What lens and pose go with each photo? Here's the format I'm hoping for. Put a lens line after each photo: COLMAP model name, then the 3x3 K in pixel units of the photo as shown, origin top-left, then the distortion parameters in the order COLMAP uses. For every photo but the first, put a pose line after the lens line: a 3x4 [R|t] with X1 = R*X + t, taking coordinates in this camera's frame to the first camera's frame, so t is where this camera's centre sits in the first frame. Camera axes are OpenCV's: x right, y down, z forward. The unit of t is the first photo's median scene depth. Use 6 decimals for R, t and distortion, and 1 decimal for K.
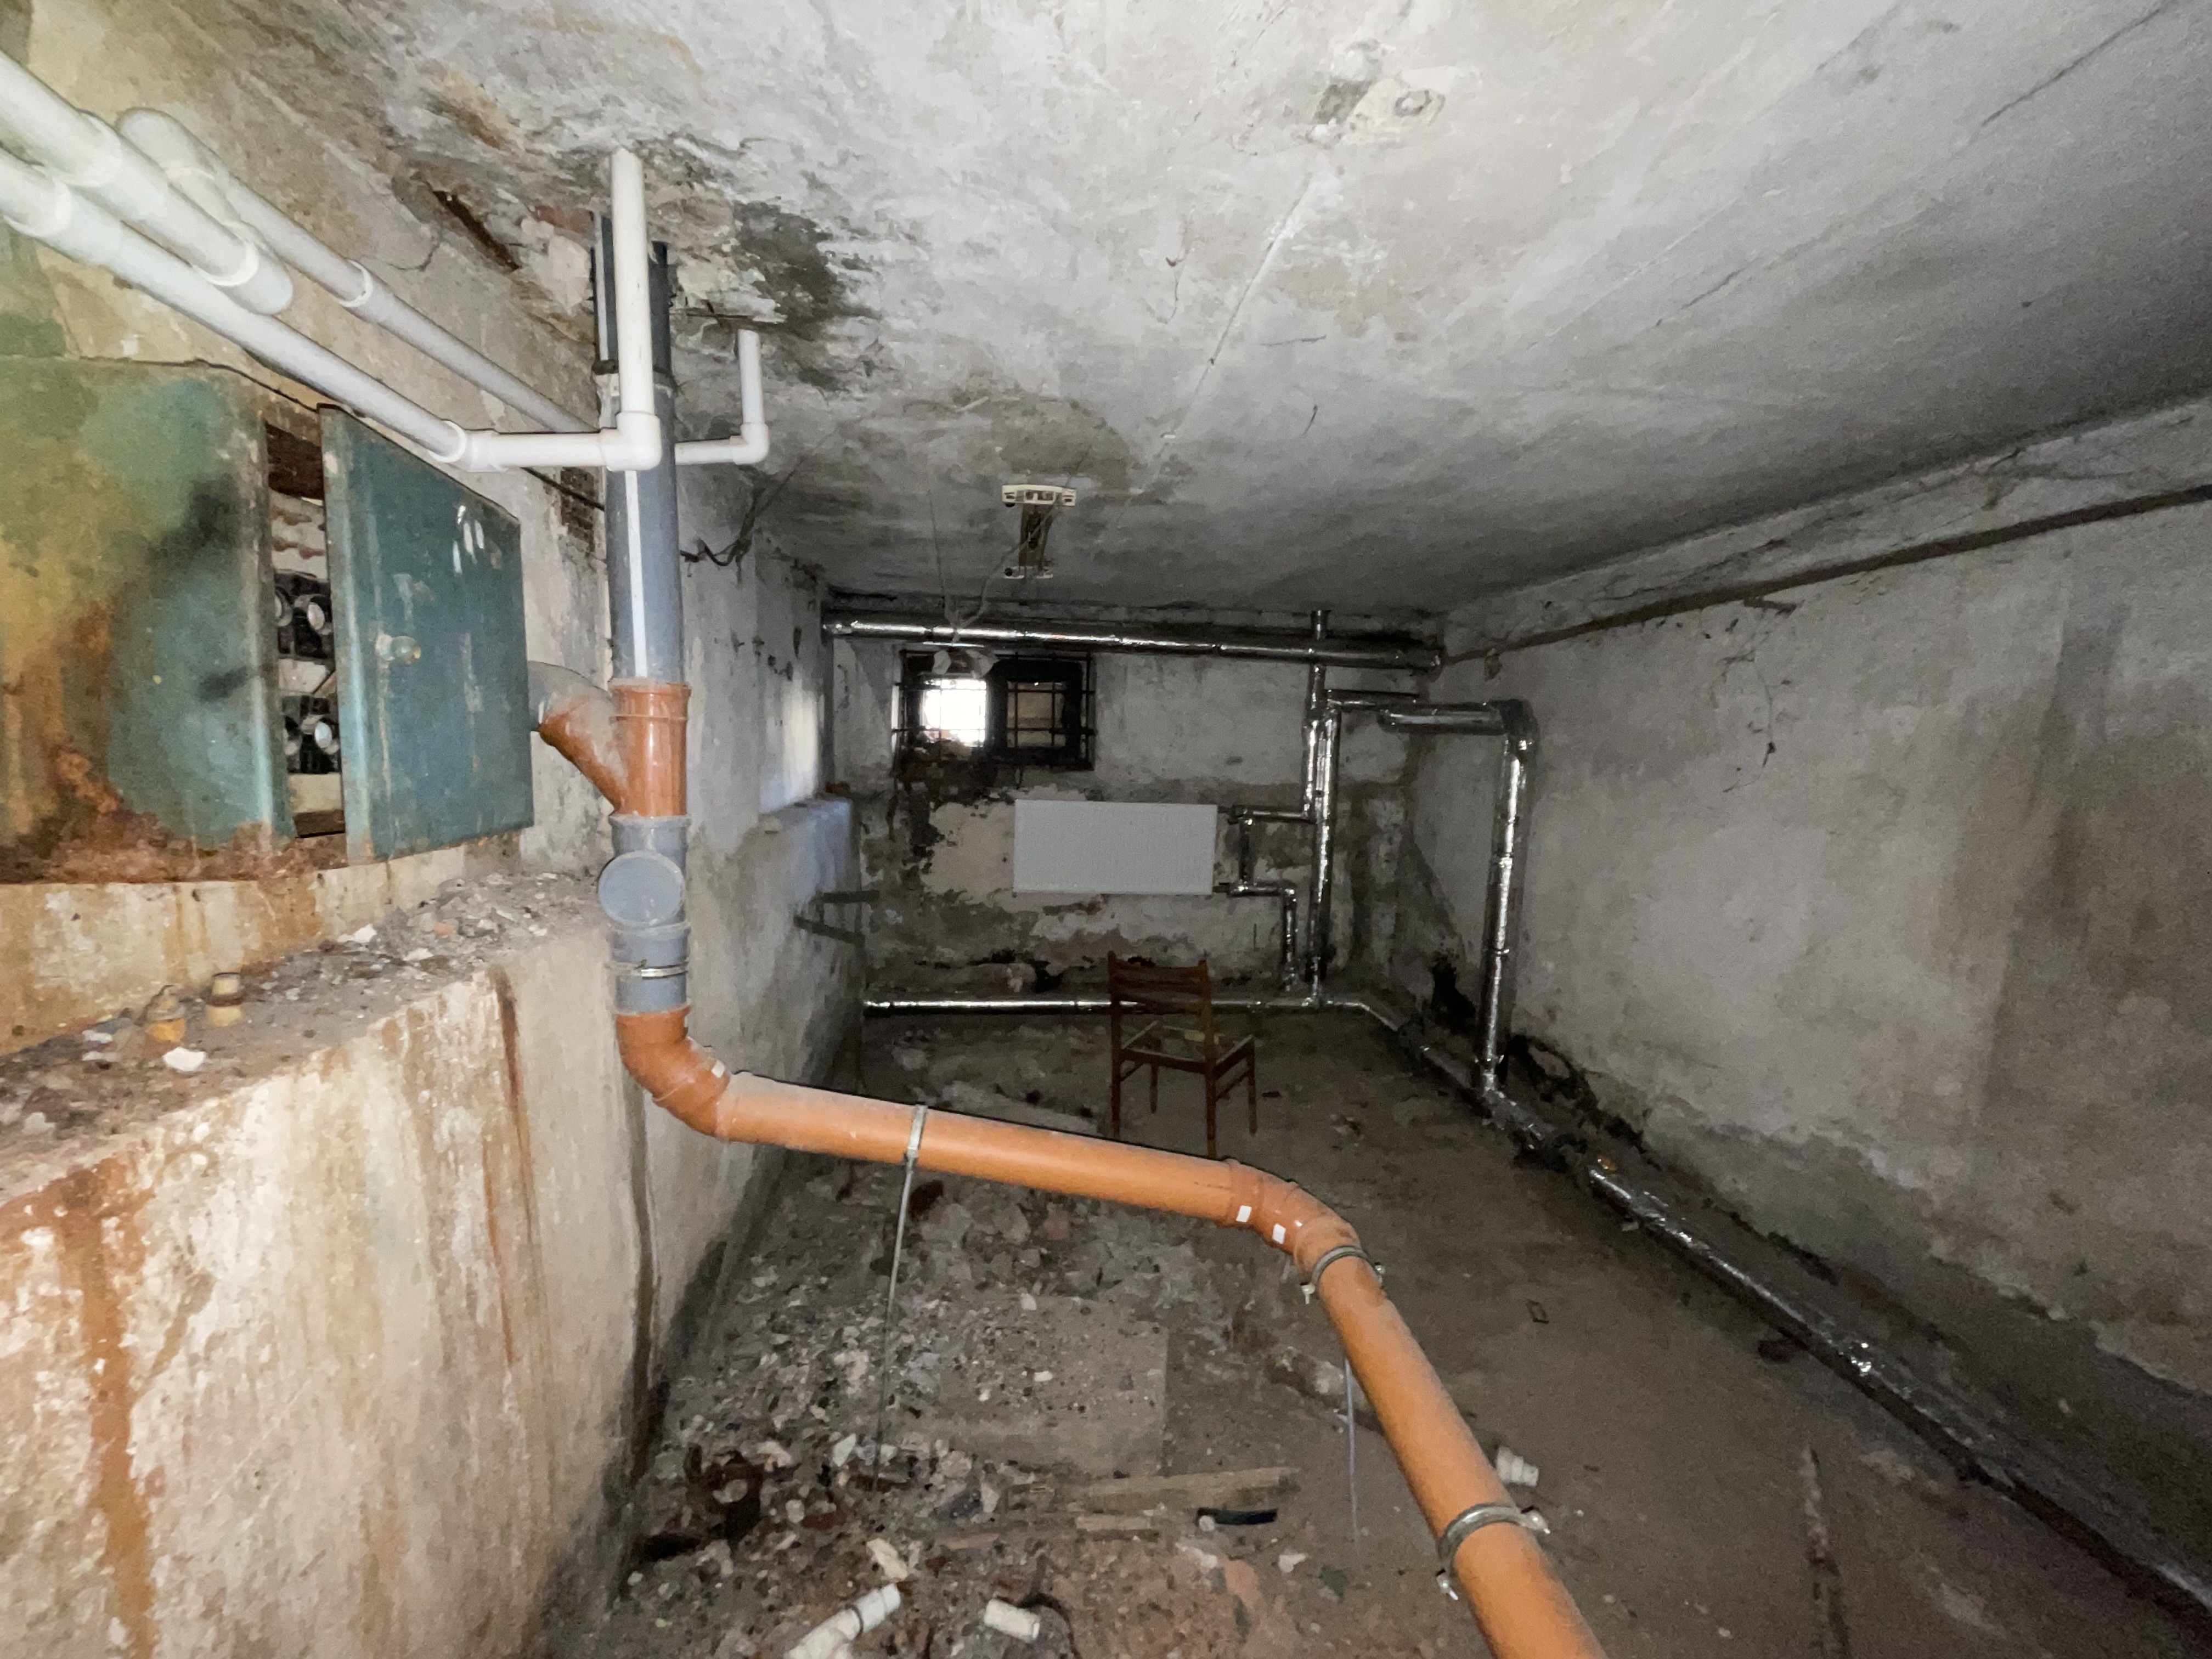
lens RADIAL K [[897.1, 0, 1111.2], [0, 897.1, 834.6], [0, 0, 1]] dist [0.003137, -0.001725]
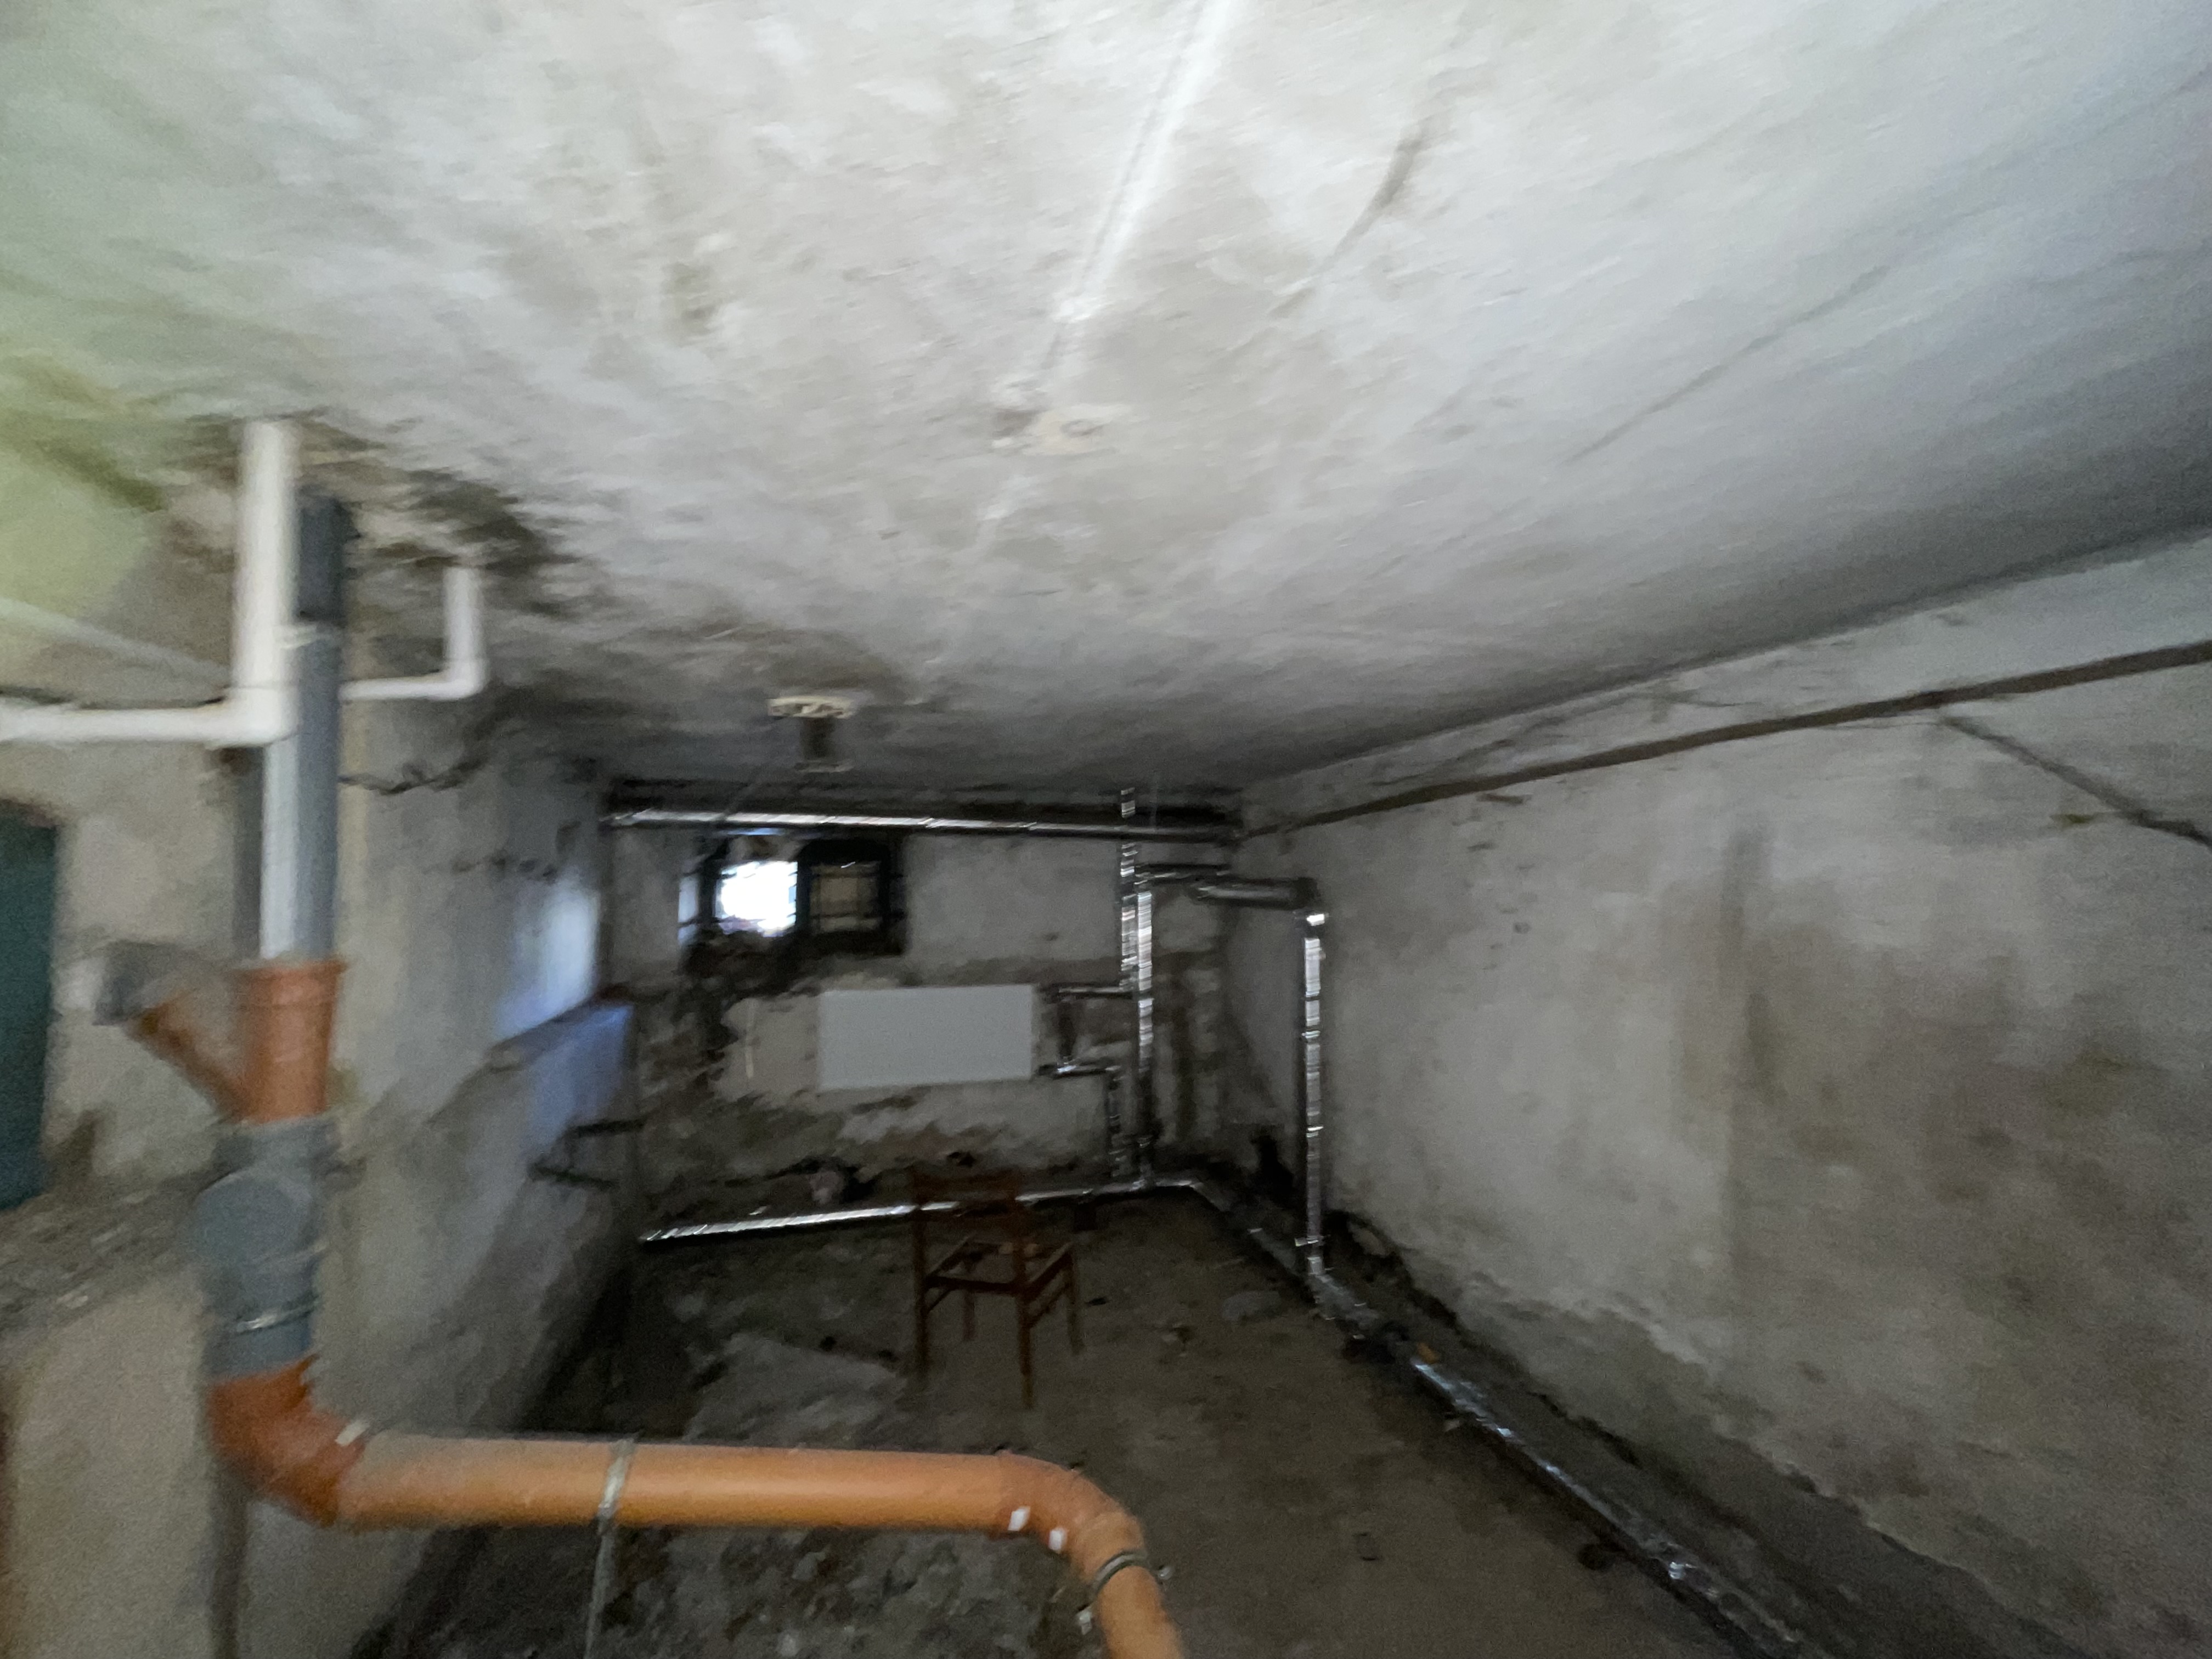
lens RADIAL K [[897.1, 0, 1108.8], [0, 897.1, 838.2], [0, 0, 1]] dist [0.003137, -0.001725]
pose [[0.985038, -0.027211, 0.170174, 0.072030], [0.054464, 0.986000, -0.157600, -0.065840], [-0.163503, 0.164511, 0.972730, 0.011016]]
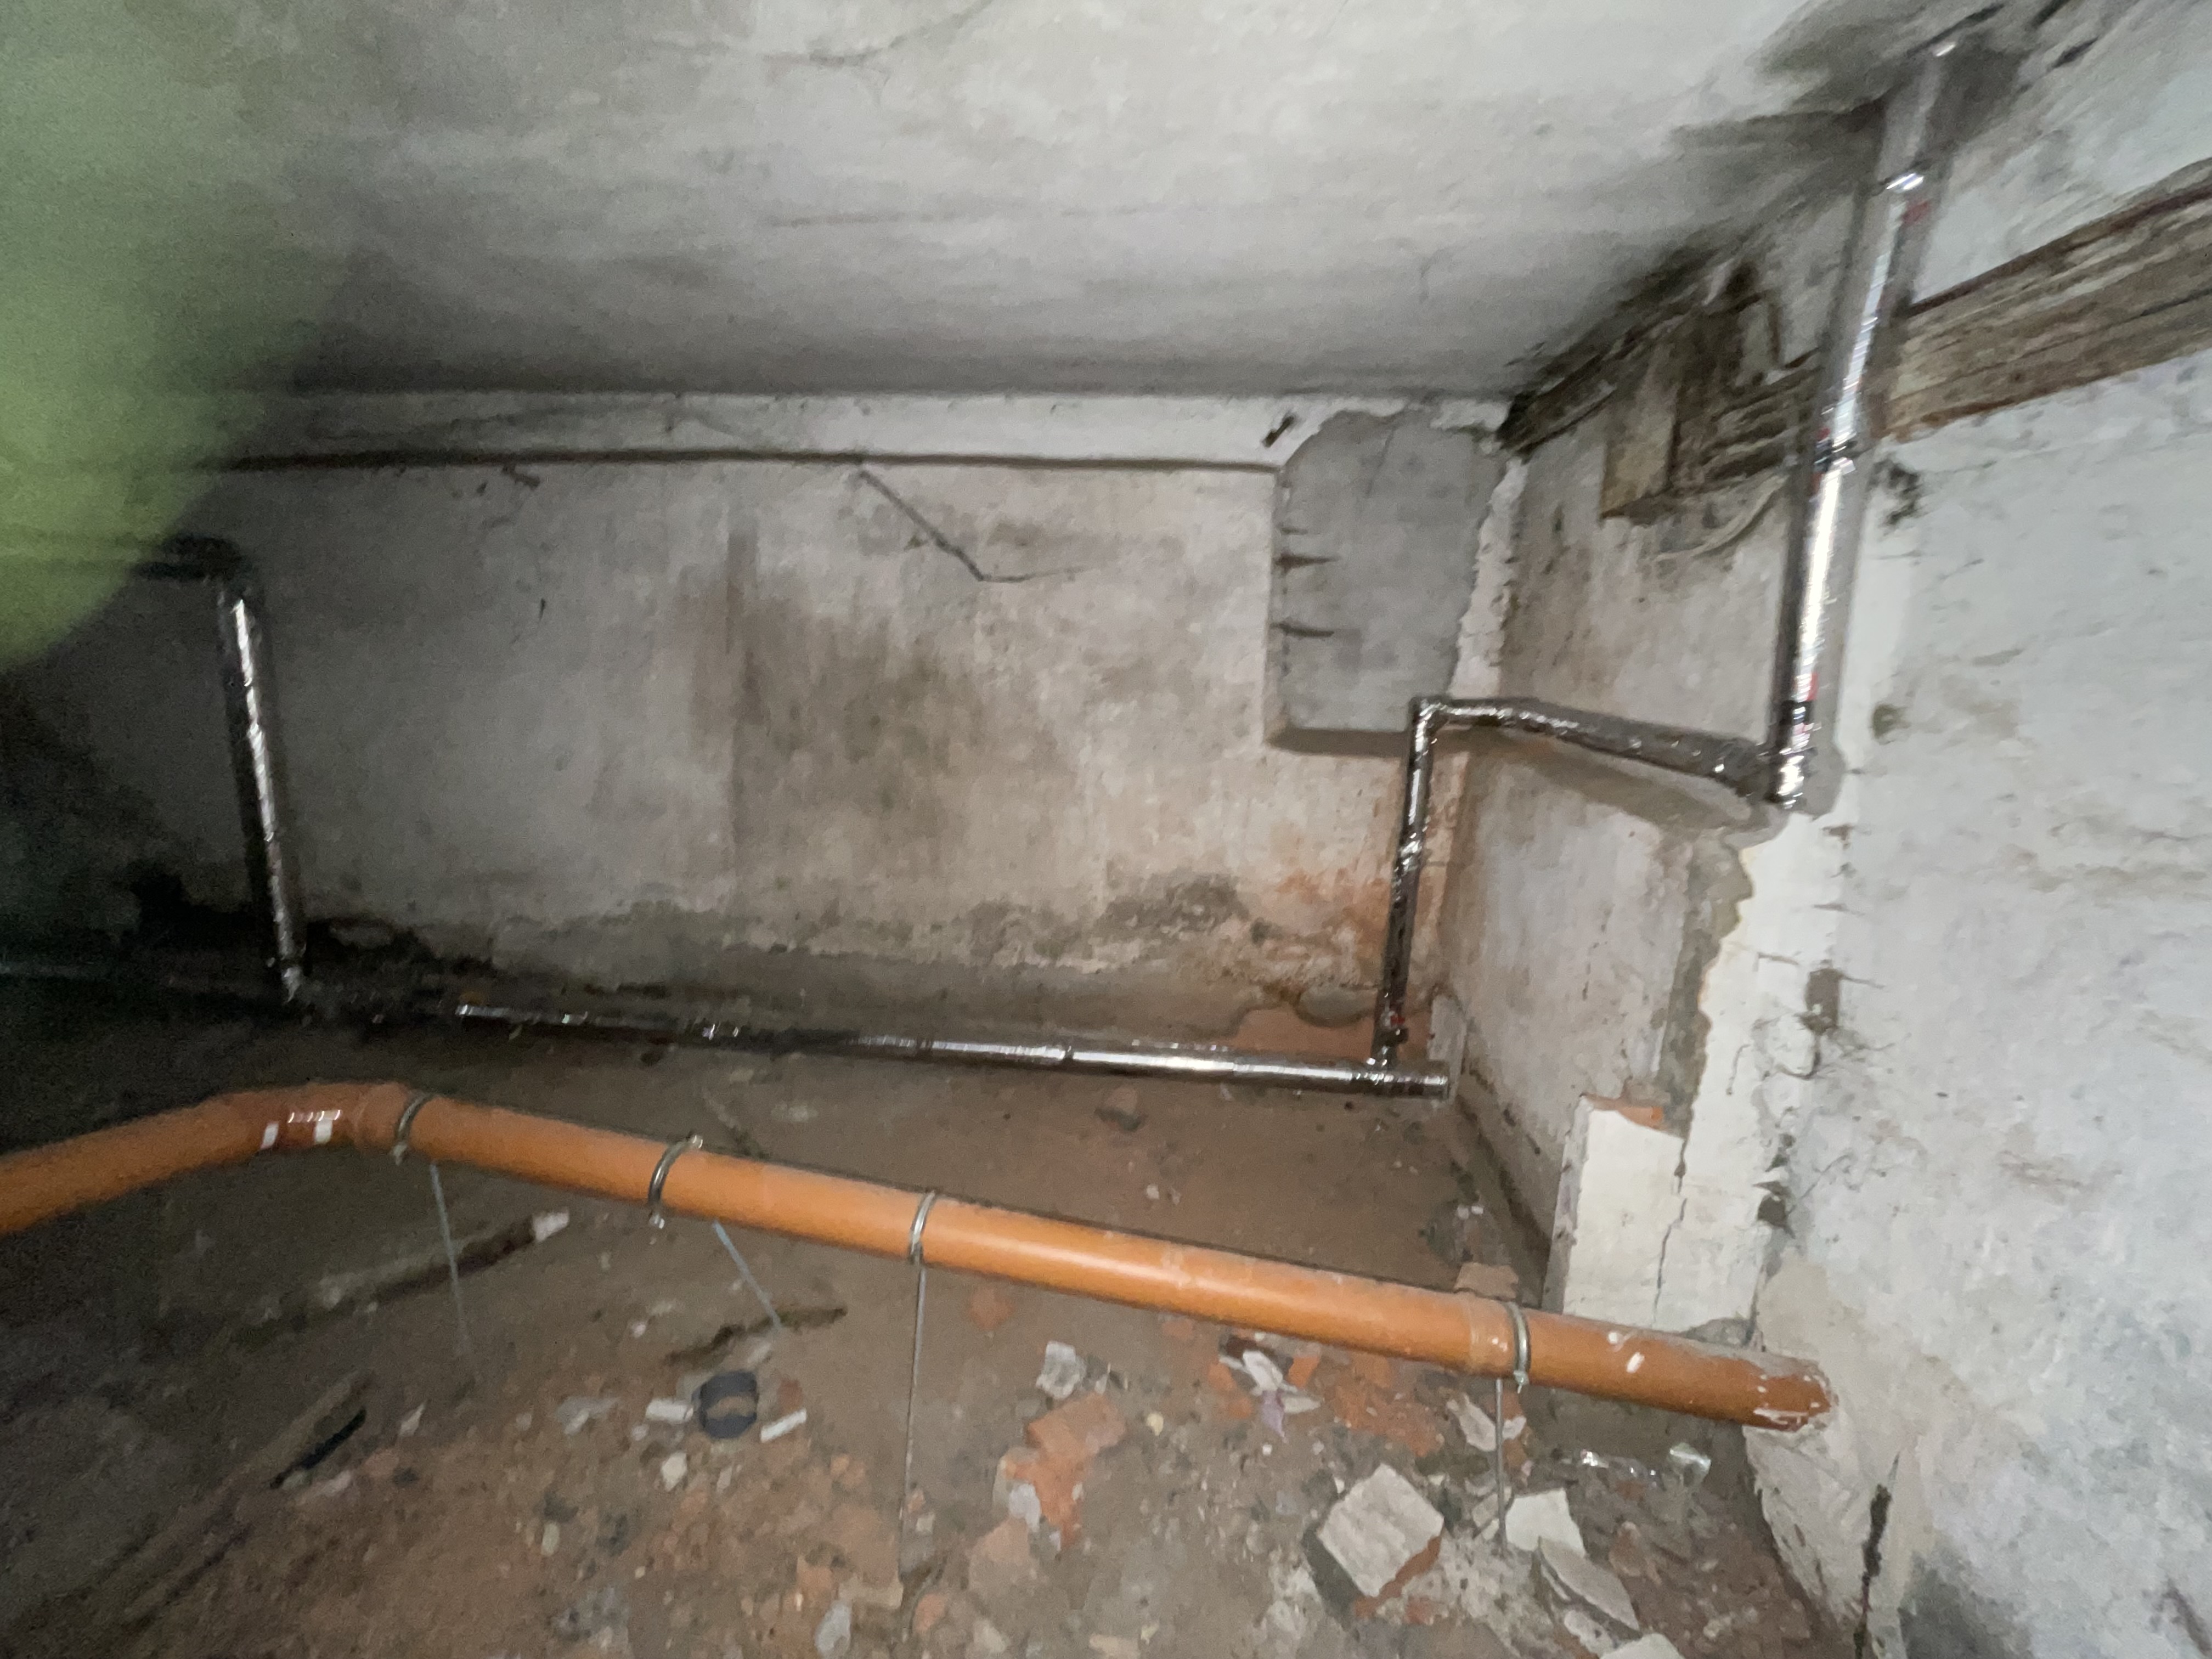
lens RADIAL K [[897.1, 0, 1092.9], [0, 897.1, 827.5], [0, 0, 1]] dist [0.003137, -0.001725]
pose [[0.256242, -0.214233, 0.942573, -0.288687], [0.071011, 0.976667, 0.202677, 0.003984], [-0.964001, 0.014999, 0.265476, -0.011675]]
